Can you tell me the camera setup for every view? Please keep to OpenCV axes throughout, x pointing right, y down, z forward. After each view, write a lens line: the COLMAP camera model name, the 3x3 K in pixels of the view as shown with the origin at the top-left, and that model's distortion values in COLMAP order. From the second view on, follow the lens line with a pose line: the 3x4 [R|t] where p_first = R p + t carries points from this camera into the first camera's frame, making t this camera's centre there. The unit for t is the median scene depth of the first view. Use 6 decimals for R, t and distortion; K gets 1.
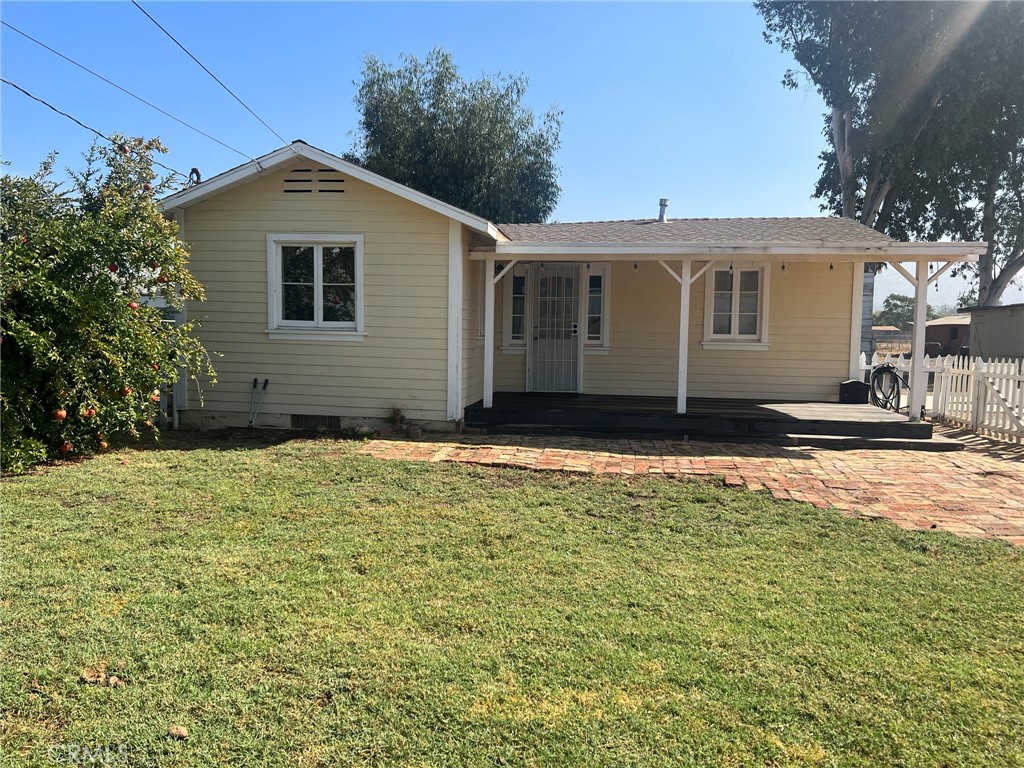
lens RADIAL K [[781.4, 0, 511.4], [0, 781.4, 386.5], [0, 0, 1]] dist [0.030855, -0.031411]
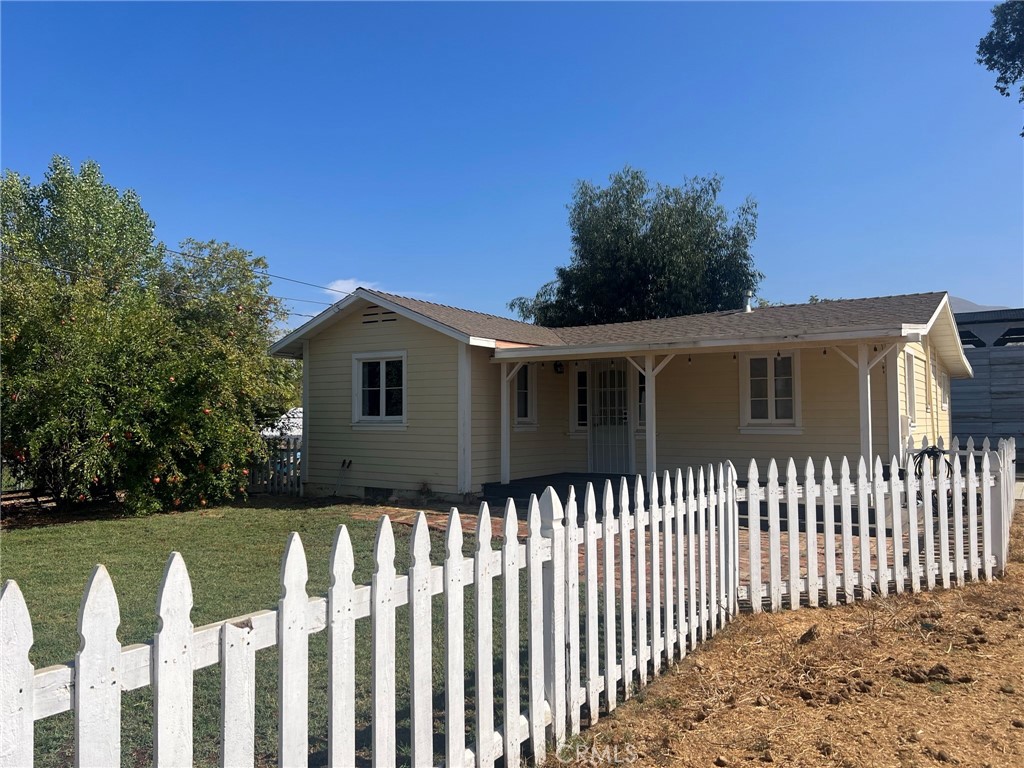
lens RADIAL K [[781.4, 0, 513.1], [0, 781.4, 382.8], [0, 0, 1]] dist [0.030855, -0.031411]
pose [[0.895111, -0.041394, -0.443917, 0.541716], [-0.010028, 0.993560, -0.112867, 0.007471], [0.445730, 0.105480, 0.888931, -0.085816]]
